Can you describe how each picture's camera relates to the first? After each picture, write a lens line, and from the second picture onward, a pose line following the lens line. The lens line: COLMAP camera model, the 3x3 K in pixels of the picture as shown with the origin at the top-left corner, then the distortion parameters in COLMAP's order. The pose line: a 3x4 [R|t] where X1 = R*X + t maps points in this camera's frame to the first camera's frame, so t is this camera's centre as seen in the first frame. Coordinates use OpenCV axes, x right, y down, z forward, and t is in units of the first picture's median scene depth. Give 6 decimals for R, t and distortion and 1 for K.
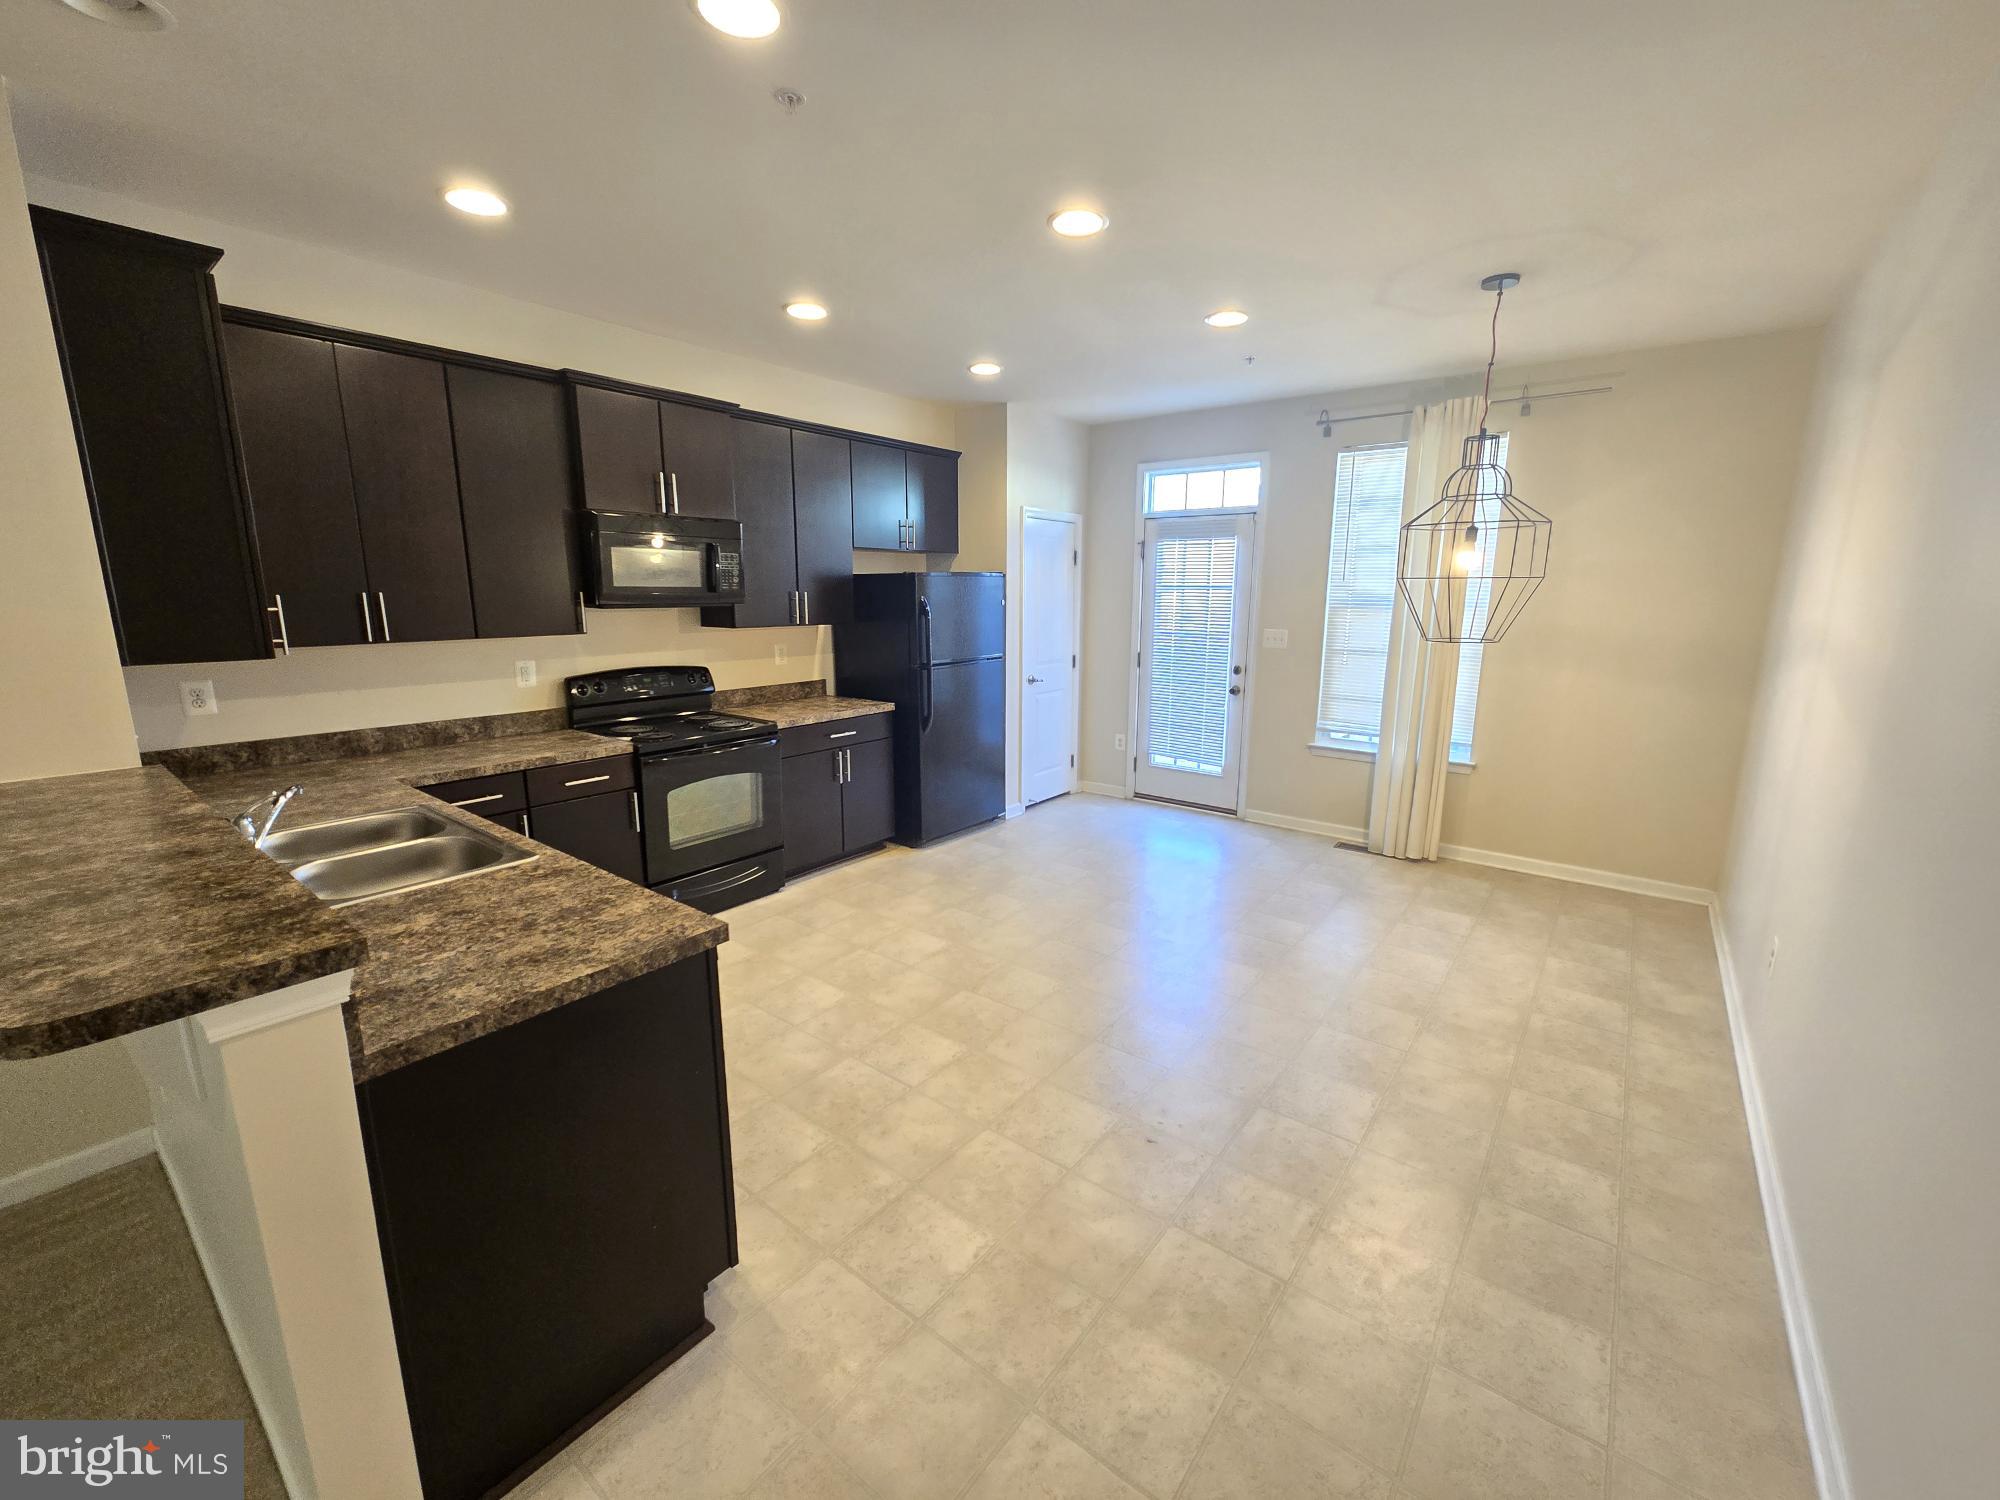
lens RADIAL K [[814.9, 0, 998.7], [0, 814.9, 749.1], [0, 0, 1]] dist [-0.002965, 0.000468]
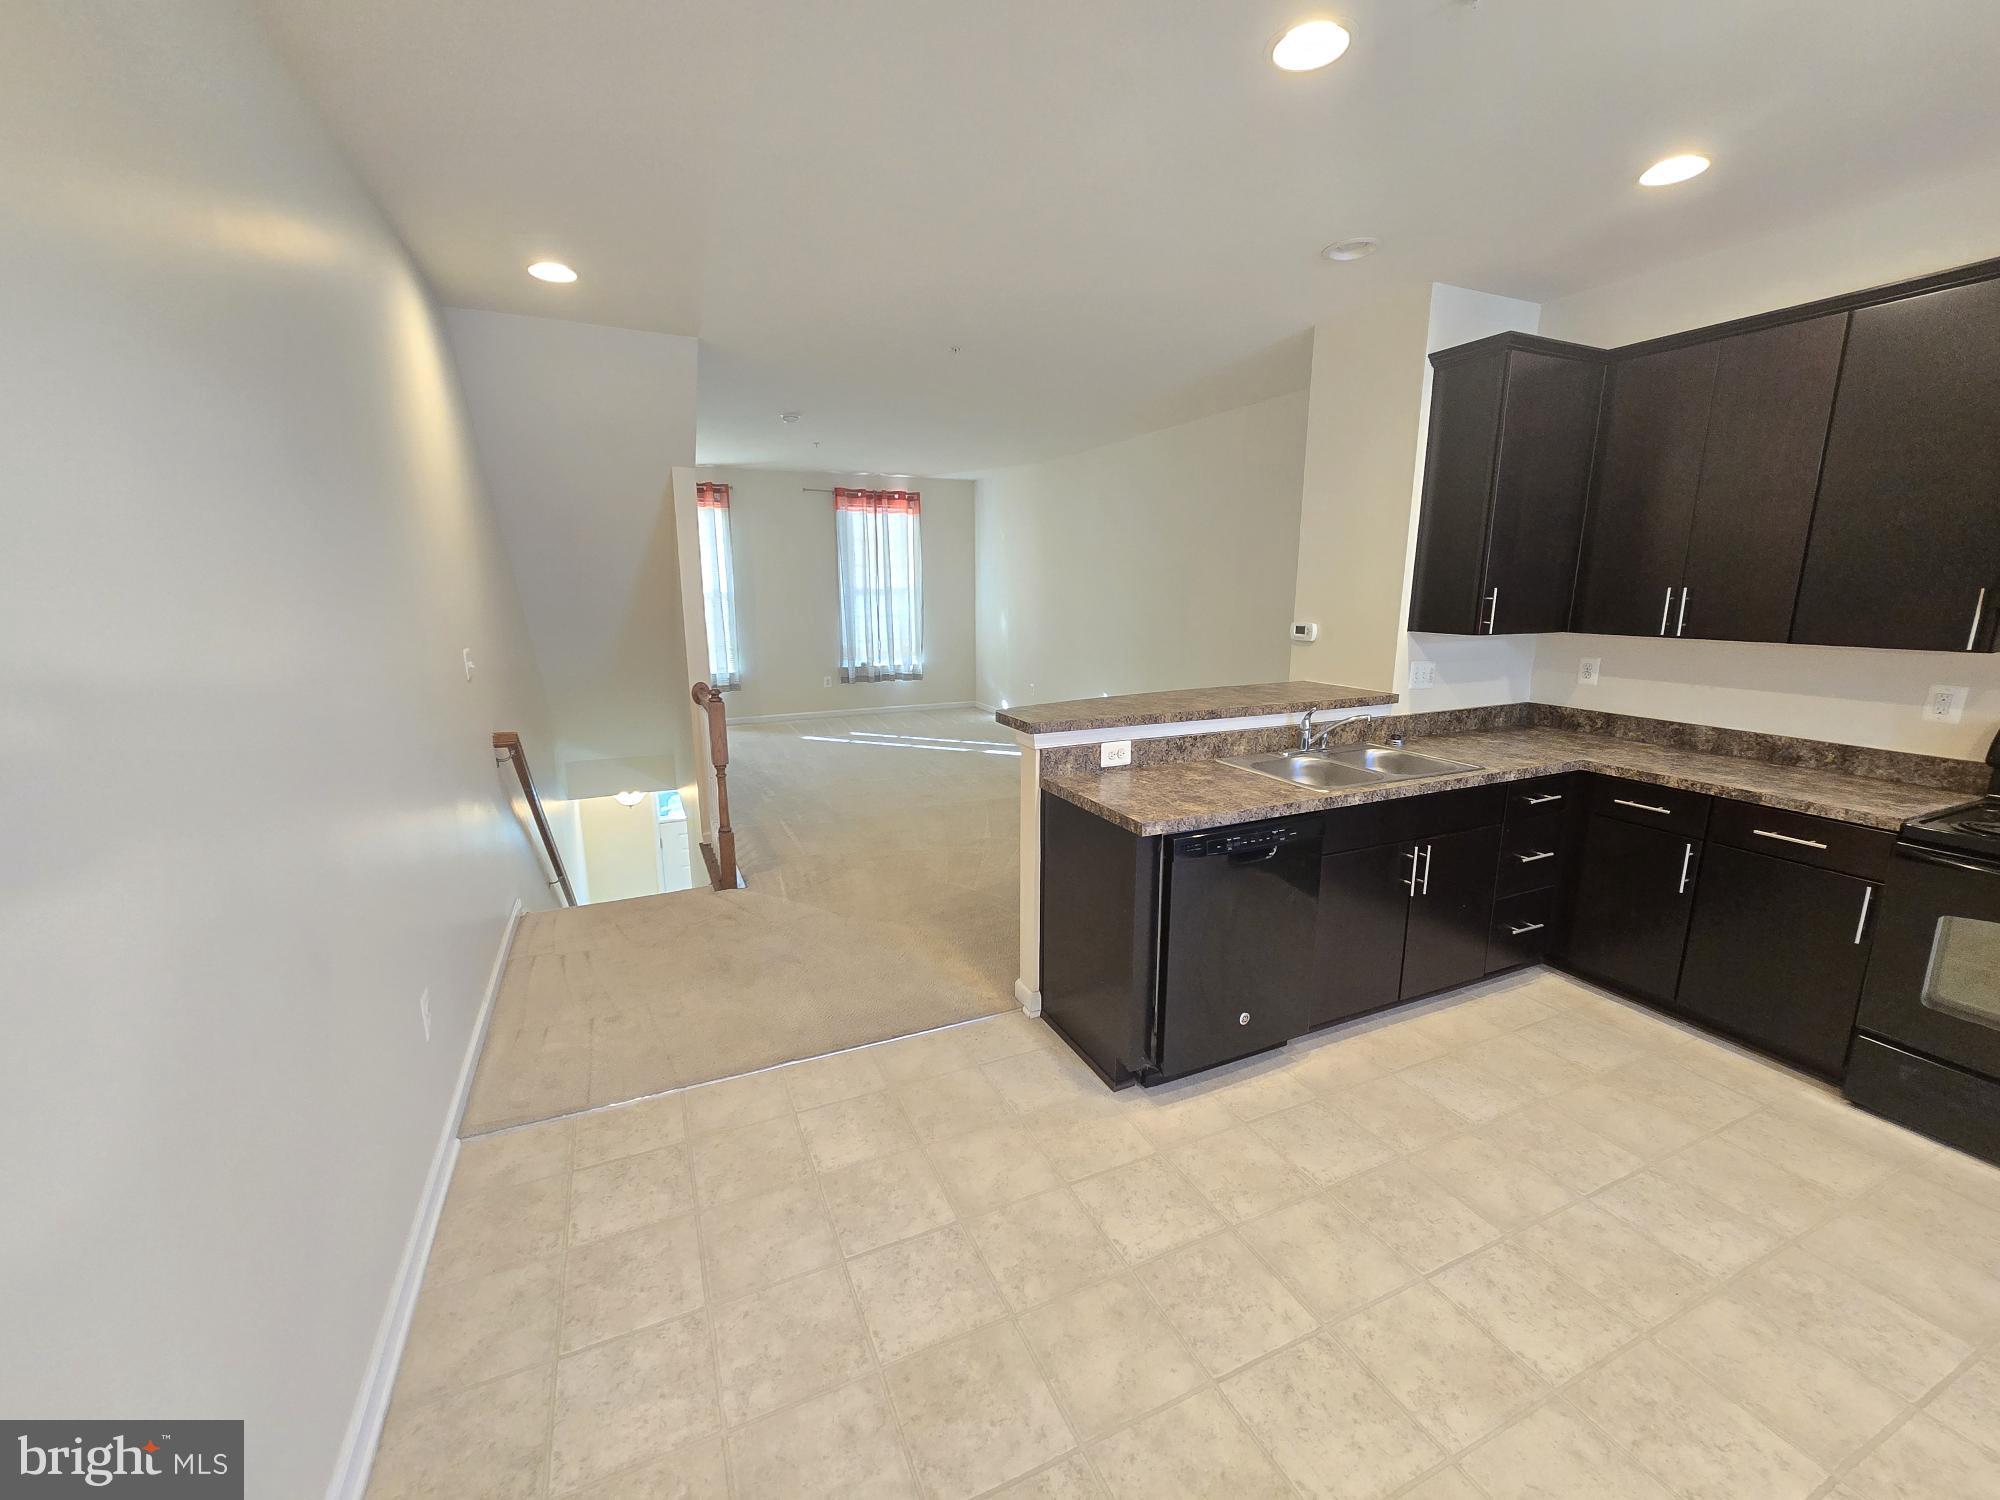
lens RADIAL K [[814.9, 0, 998.7], [0, 814.9, 749.1], [0, 0, 1]] dist [-0.002965, 0.000468]
pose [[-0.456809, 0.175523, -0.872076, 0.715433], [-0.175782, 0.943199, 0.281915, -0.186777], [0.872024, 0.282076, -0.400009, 0.973798]]
